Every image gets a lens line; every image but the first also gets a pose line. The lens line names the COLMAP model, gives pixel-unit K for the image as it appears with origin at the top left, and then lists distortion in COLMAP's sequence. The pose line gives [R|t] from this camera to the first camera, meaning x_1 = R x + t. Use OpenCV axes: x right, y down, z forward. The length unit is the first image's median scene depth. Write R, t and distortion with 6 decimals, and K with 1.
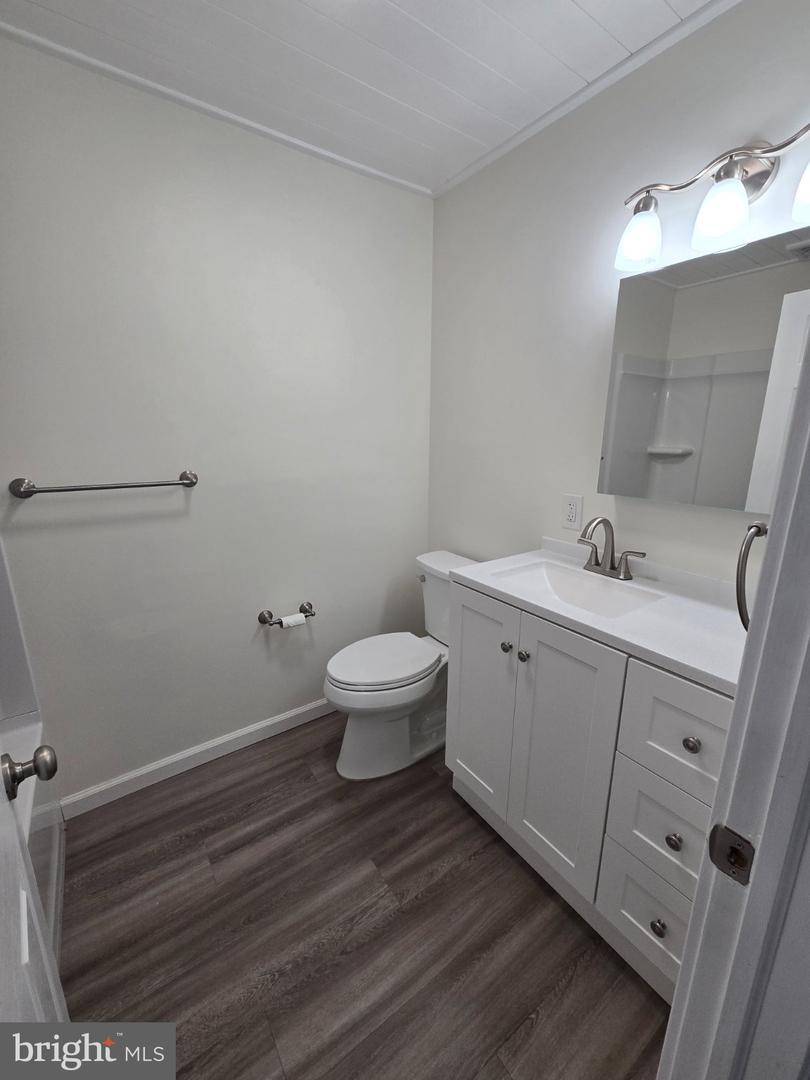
lens RADIAL K [[440.5, 0, 410.0], [0, 440.5, 539.6], [0, 0, 1]] dist [0.002155, 0.000394]
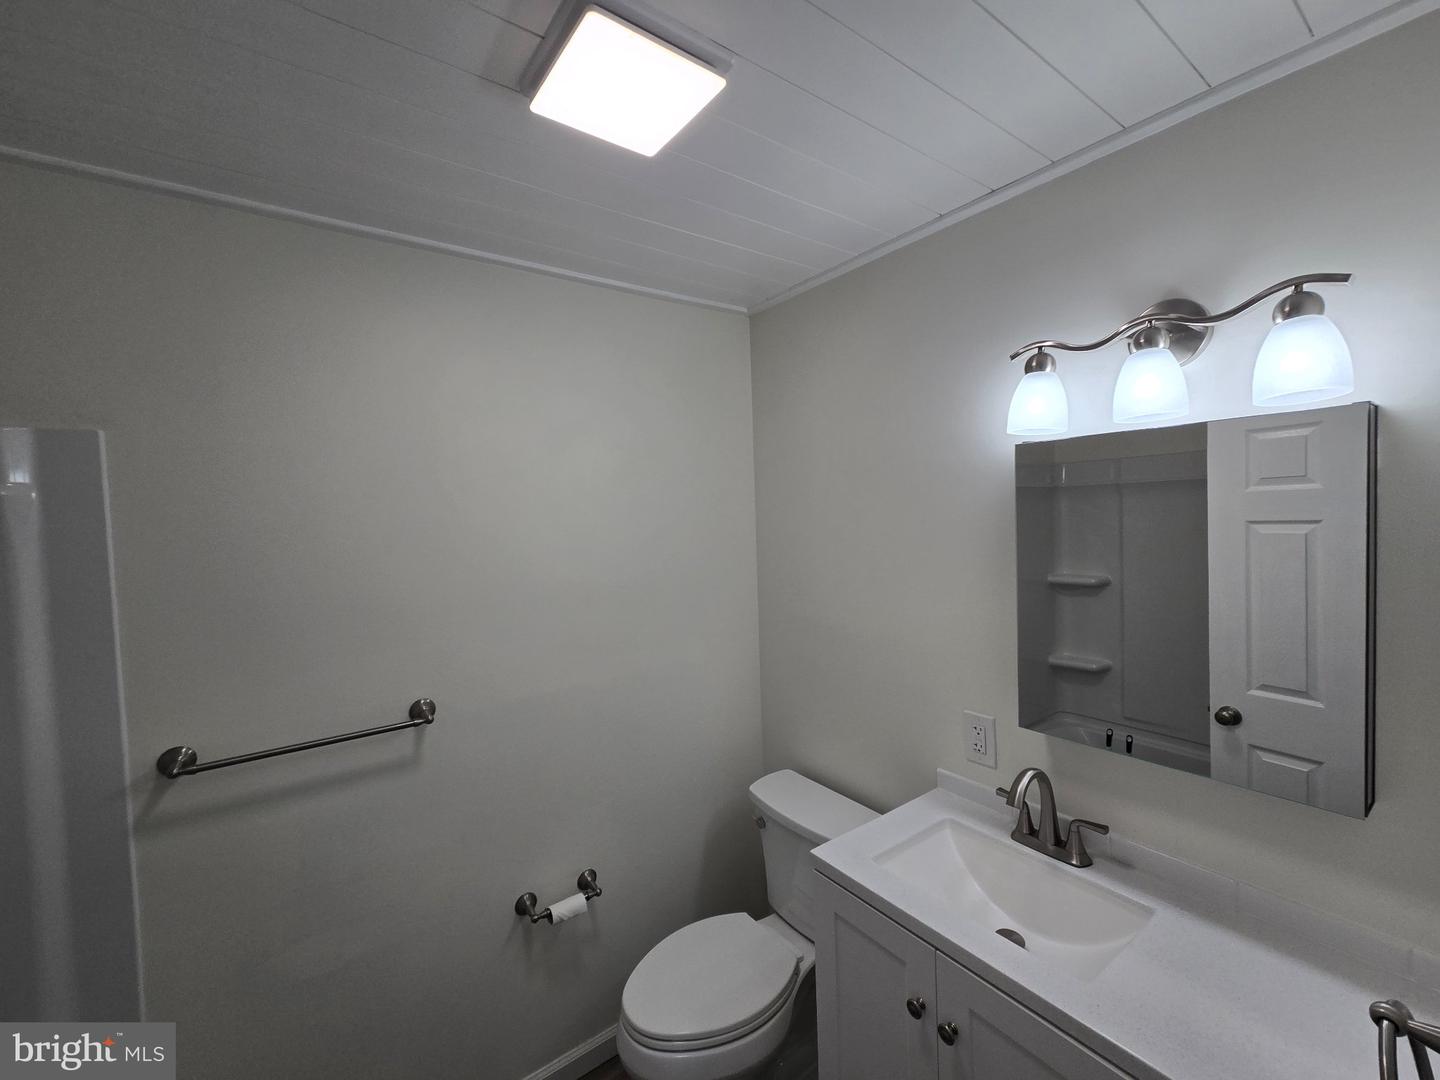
lens RADIAL K [[587.4, 0, 714.4], [0, 587.4, 531.7], [0, 0, 1]] dist [0.002155, 0.000394]
pose [[0.999248, -0.038718, 0.002030, -0.034537], [0.038322, 0.978391, -0.203179, -0.216074], [0.005880, 0.203104, 0.979140, 0.040487]]
